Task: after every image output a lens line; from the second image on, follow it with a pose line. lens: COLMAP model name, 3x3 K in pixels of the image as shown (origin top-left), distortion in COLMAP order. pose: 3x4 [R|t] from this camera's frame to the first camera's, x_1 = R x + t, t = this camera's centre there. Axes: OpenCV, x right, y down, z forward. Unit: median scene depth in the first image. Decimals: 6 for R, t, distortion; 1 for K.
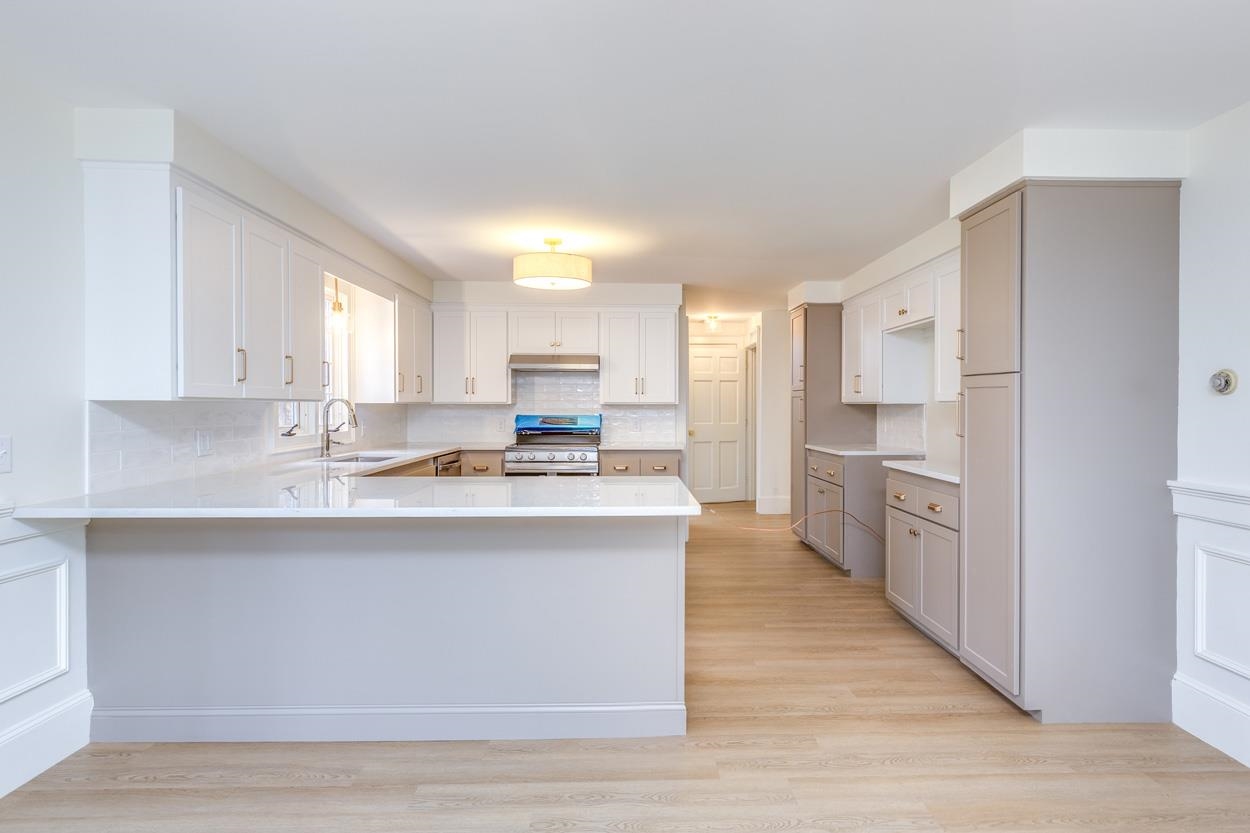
lens RADIAL K [[676.7, 0, 641.8], [0, 676.7, 412.5], [0, 0, 1]] dist [0.005697, -0.000690]
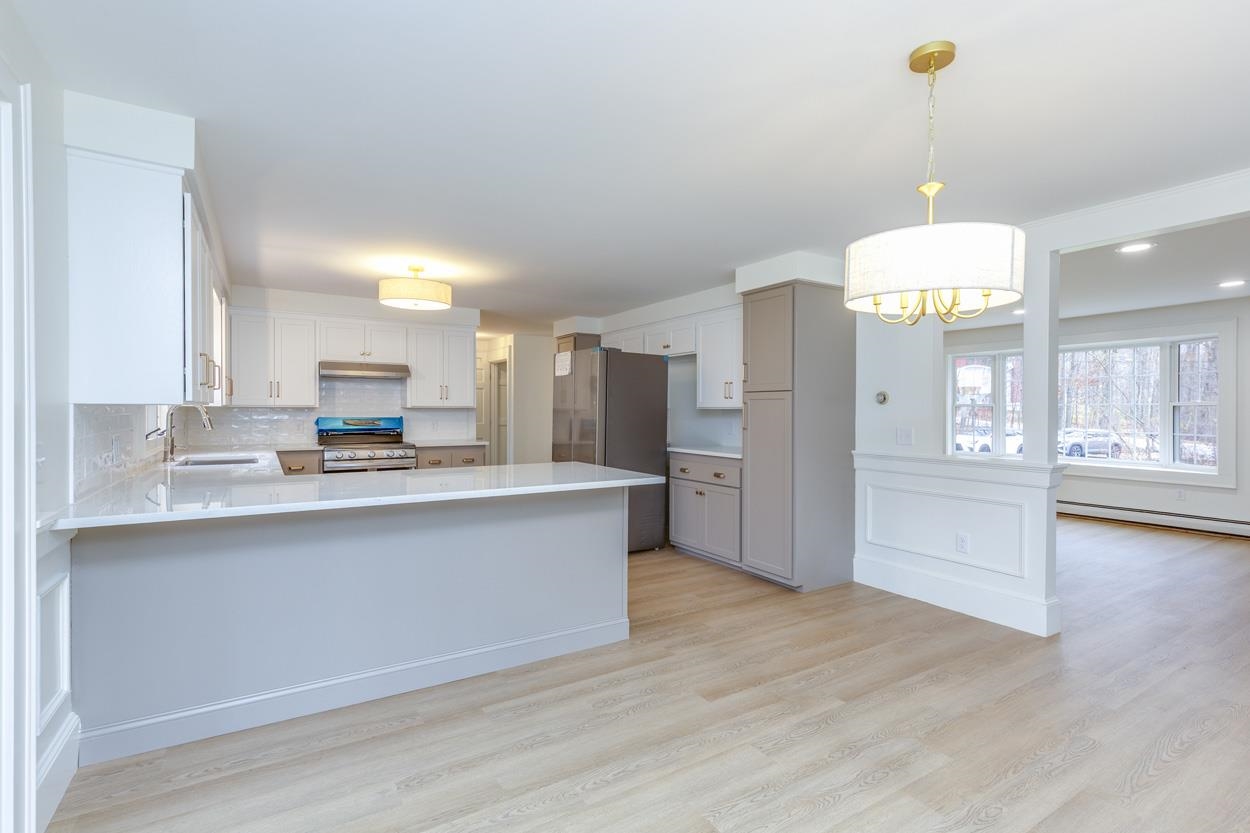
lens RADIAL K [[570.0, 0, 619.4], [0, 570.0, 408.3], [0, 0, 1]] dist [0.002623, -0.000238]
pose [[0.875011, 0.003097, 0.484093, -0.381685], [0.002444, 0.999939, -0.010815, 0.000141], [-0.484097, 0.010646, 0.874950, -0.040425]]
